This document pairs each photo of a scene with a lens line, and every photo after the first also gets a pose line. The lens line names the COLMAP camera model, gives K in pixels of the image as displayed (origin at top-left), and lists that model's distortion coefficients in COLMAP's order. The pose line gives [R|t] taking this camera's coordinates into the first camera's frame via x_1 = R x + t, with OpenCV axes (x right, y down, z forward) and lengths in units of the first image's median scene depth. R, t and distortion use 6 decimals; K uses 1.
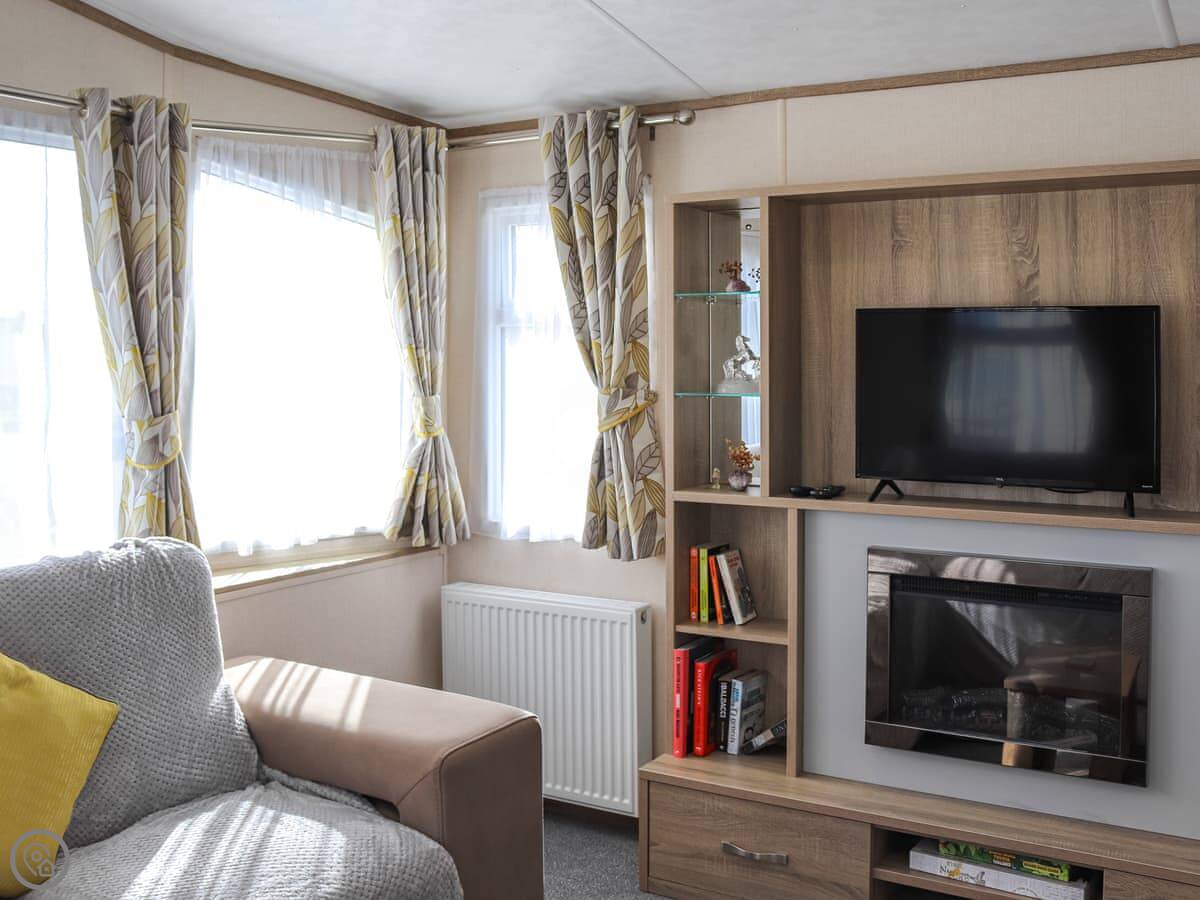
lens RADIAL K [[1199.0, 0, 600.0], [0, 1199.0, 450.0], [0, 0, 1]] dist [-0.112374, 0.003537]
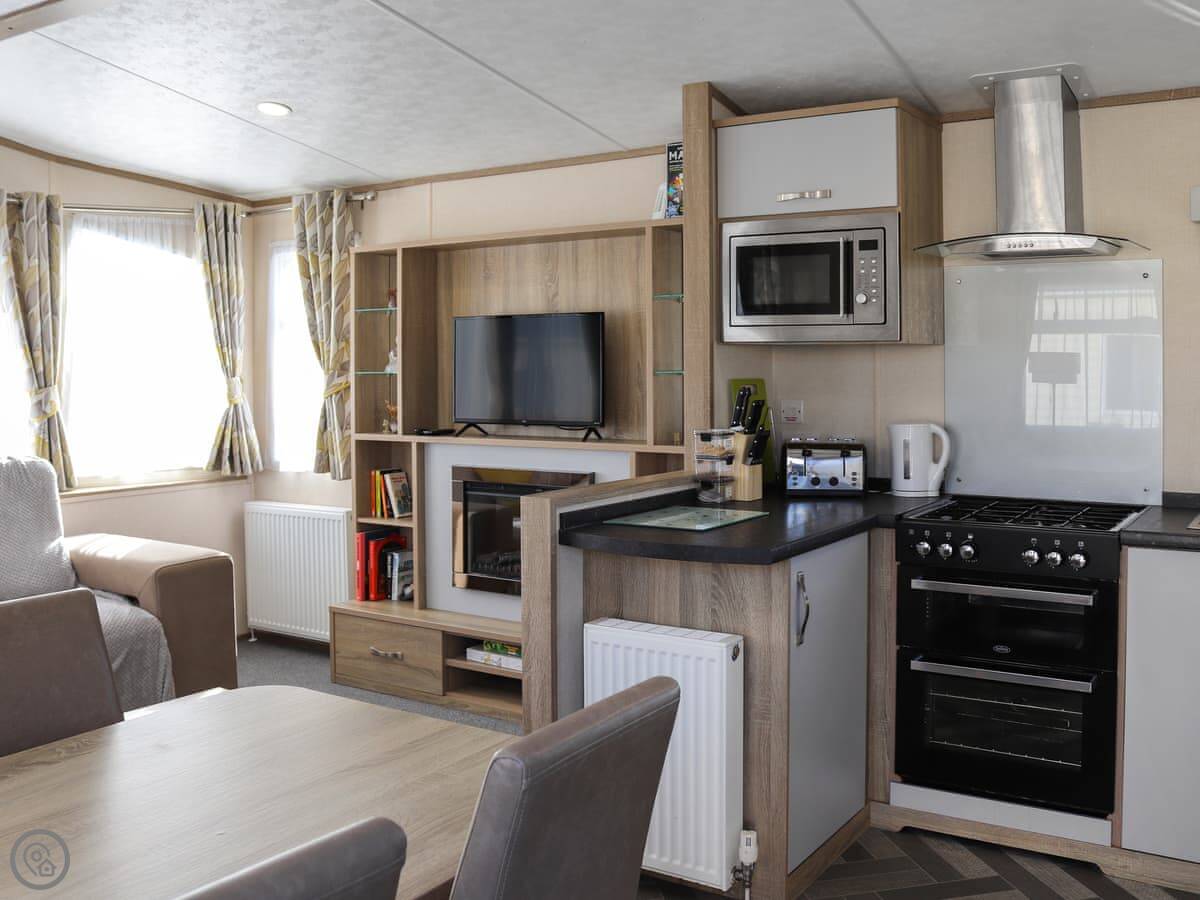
lens RADIAL K [[1139.5, 0, 600.3], [0, 1139.5, 487.4], [0, 0, 1]] dist [-0.097867, 0.026062]
pose [[0.998929, 0.001117, -0.046251, 0.454755], [0.000091, 0.999660, 0.026092, 0.066151], [0.046264, -0.026069, 0.998589, -0.490887]]
